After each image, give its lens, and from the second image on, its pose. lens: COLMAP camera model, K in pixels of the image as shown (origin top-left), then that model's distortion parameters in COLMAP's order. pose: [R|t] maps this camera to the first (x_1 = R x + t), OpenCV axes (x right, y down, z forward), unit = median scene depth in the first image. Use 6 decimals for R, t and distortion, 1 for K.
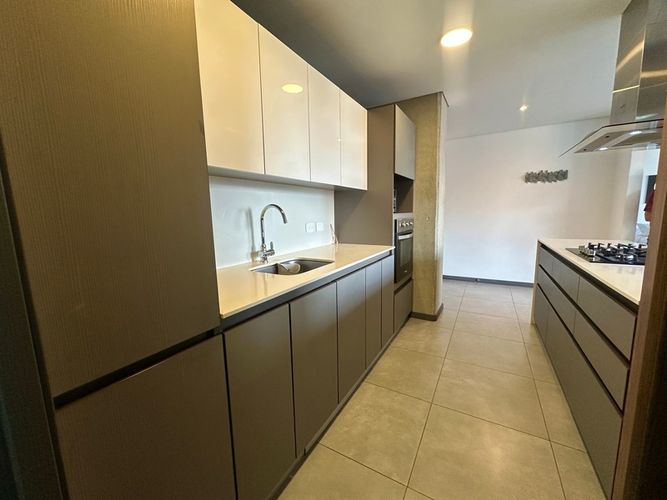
lens RADIAL K [[266.9, 0, 330.7], [0, 266.9, 249.6], [0, 0, 1]] dist [-0.001774, 0.000249]
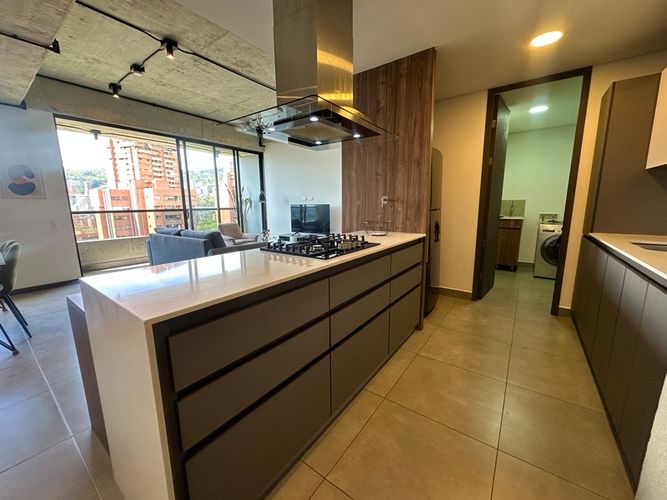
lens RADIAL K [[266.9, 0, 333.9], [0, 266.9, 248.6], [0, 0, 1]] dist [-0.001774, 0.000249]
pose [[-0.994439, 0.017806, 0.103795, 0.939463], [0.048212, 0.953228, 0.298383, -0.267592], [-0.093627, 0.301728, -0.948786, 1.914638]]
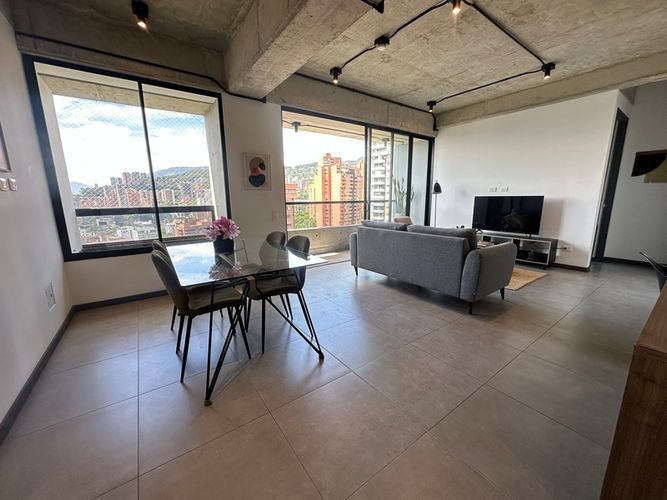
lens RADIAL K [[266.9, 0, 334.0], [0, 266.9, 250.5], [0, 0, 1]] dist [-0.001774, 0.000249]
pose [[-0.915068, -0.045814, 0.400688, 2.113229], [0.087236, 0.947521, 0.307562, -0.282692], [-0.393751, 0.316395, -0.863049, 1.854129]]
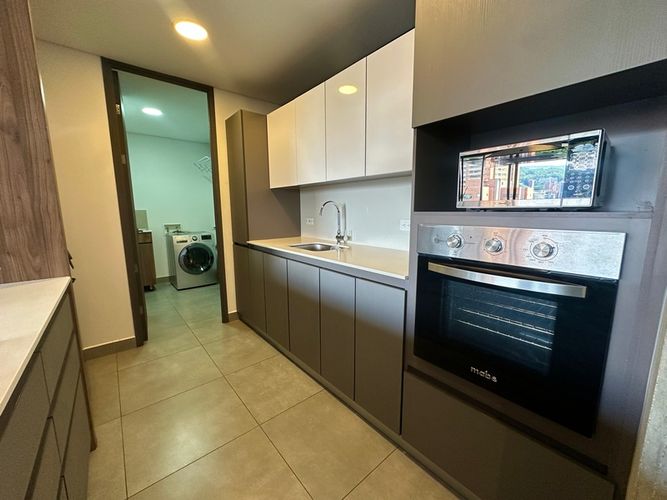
lens RADIAL K [[266.9, 0, 333.6], [0, 266.9, 249.4], [0, 0, 1]] dist [-0.001774, 0.000249]
pose [[-0.332132, 0.166420, -0.928436, 1.037594], [-0.117540, 0.969337, 0.215800, -0.216773], [0.935881, 0.180803, -0.302386, 1.411221]]
